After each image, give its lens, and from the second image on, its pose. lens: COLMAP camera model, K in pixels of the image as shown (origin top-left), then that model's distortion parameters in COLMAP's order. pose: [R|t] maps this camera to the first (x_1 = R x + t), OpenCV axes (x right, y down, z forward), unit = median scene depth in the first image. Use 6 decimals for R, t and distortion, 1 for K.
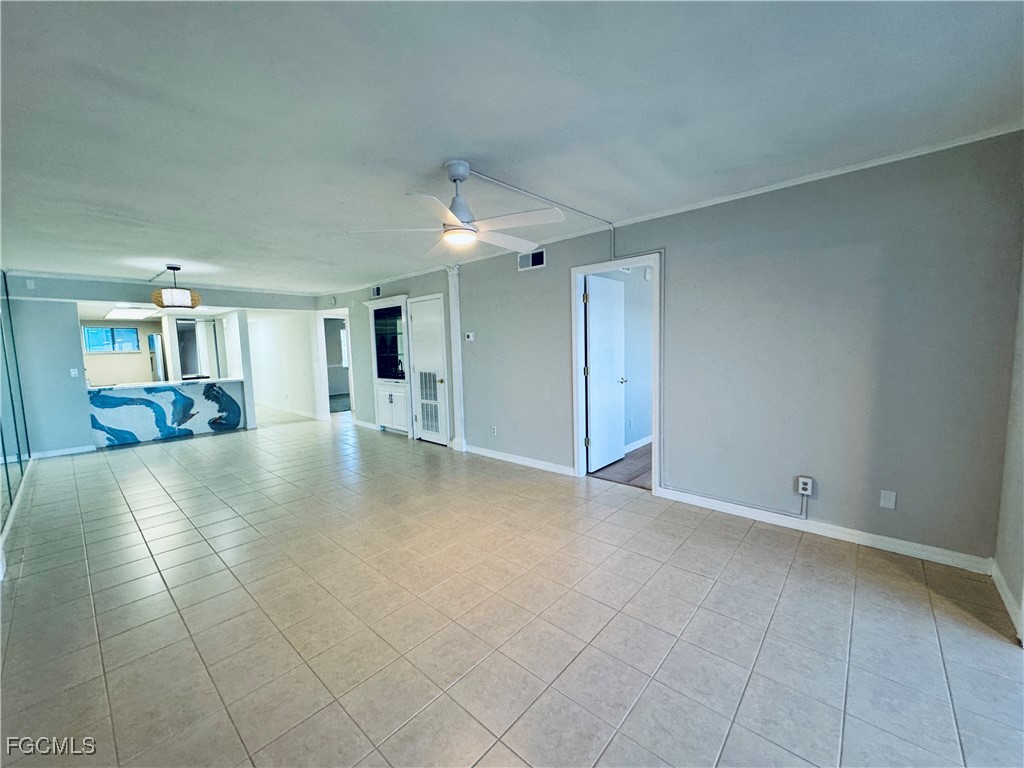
lens RADIAL K [[407.2, 0, 515.5], [0, 407.2, 391.7], [0, 0, 1]] dist [-0.002639, 0.000032]
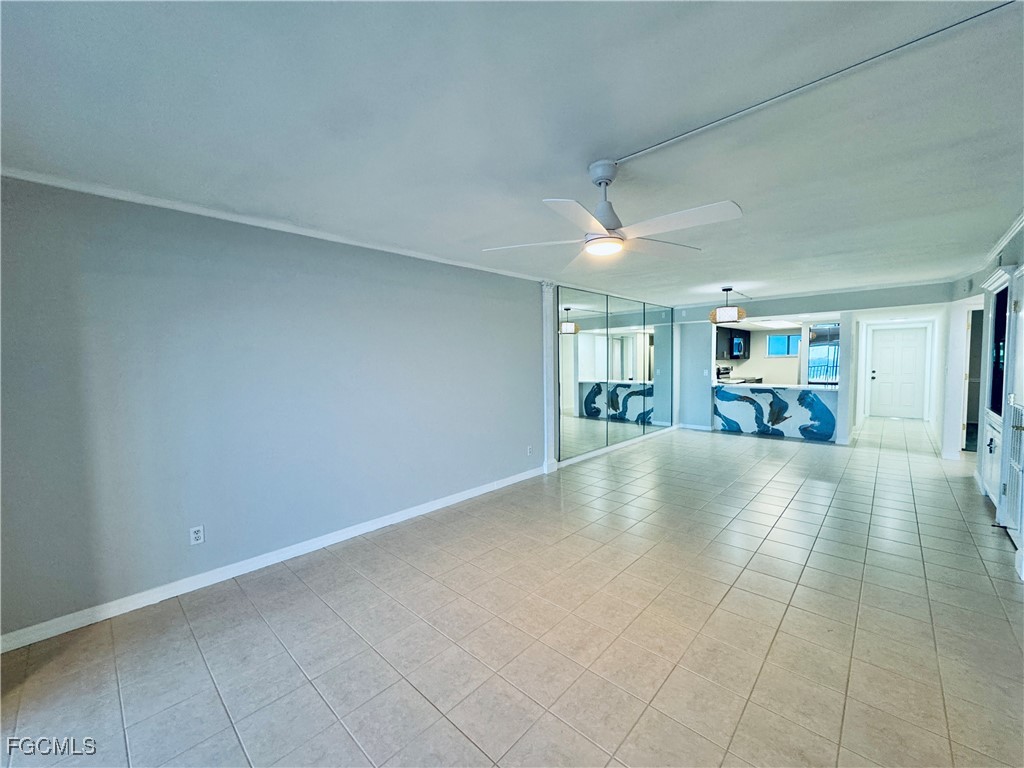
lens RADIAL K [[407.2, 0, 505.0], [0, 407.2, 384.6], [0, 0, 1]] dist [-0.002639, 0.000032]
pose [[-0.036495, 0.083693, -0.995823, 0.286254], [-0.095267, 0.991657, 0.086834, -0.052992], [0.994783, 0.098038, -0.028218, 0.312085]]
